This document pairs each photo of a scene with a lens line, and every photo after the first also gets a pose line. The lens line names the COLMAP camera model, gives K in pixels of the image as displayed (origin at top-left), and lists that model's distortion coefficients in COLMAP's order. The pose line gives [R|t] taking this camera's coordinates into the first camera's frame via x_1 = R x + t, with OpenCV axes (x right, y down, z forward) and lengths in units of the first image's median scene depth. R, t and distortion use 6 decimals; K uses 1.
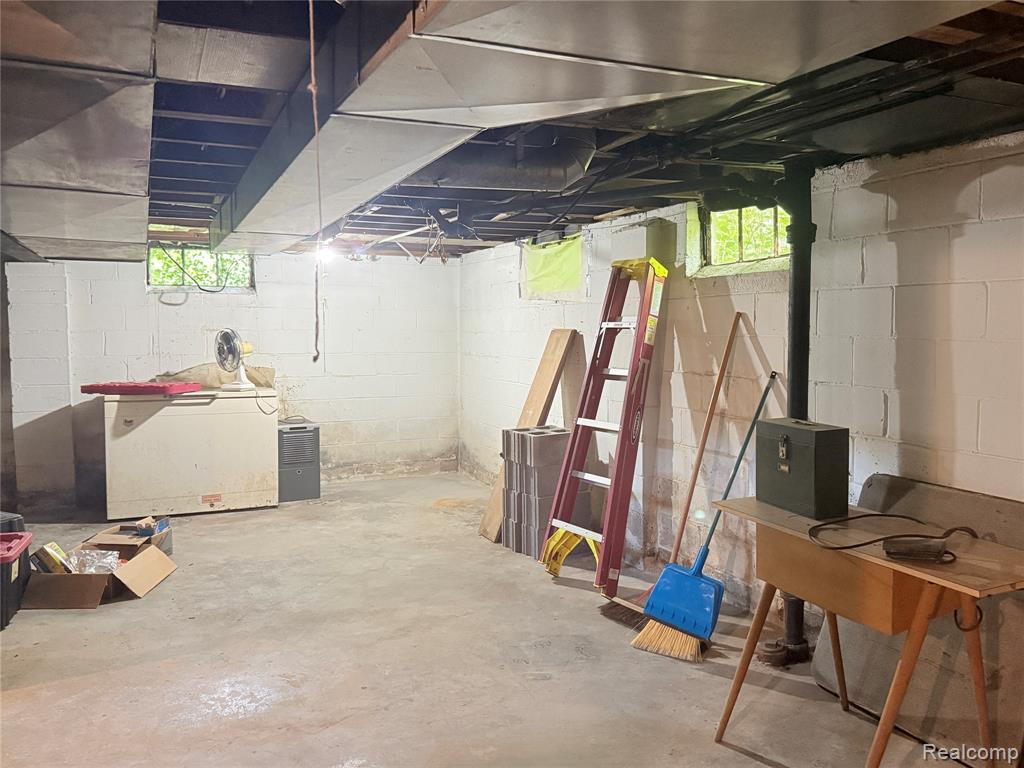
lens RADIAL K [[833.9, 0, 513.3], [0, 833.9, 382.8], [0, 0, 1]] dist [0.001745, -0.000358]
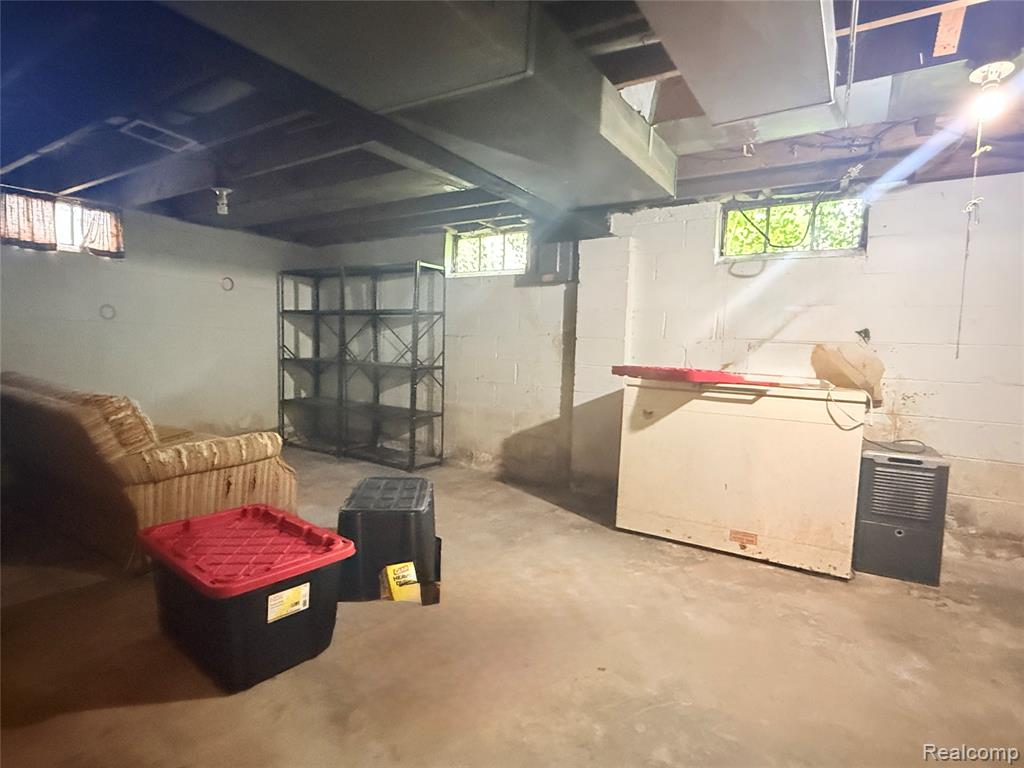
lens RADIAL K [[538.4, 0, 513.0], [0, 538.4, 389.0], [0, 0, 1]] dist [-0.001294, -0.000465]
pose [[0.555758, 0.081729, -0.827317, -0.103164], [-0.093721, 0.994971, 0.035333, 0.016555], [0.826045, 0.057901, 0.560623, 0.567052]]
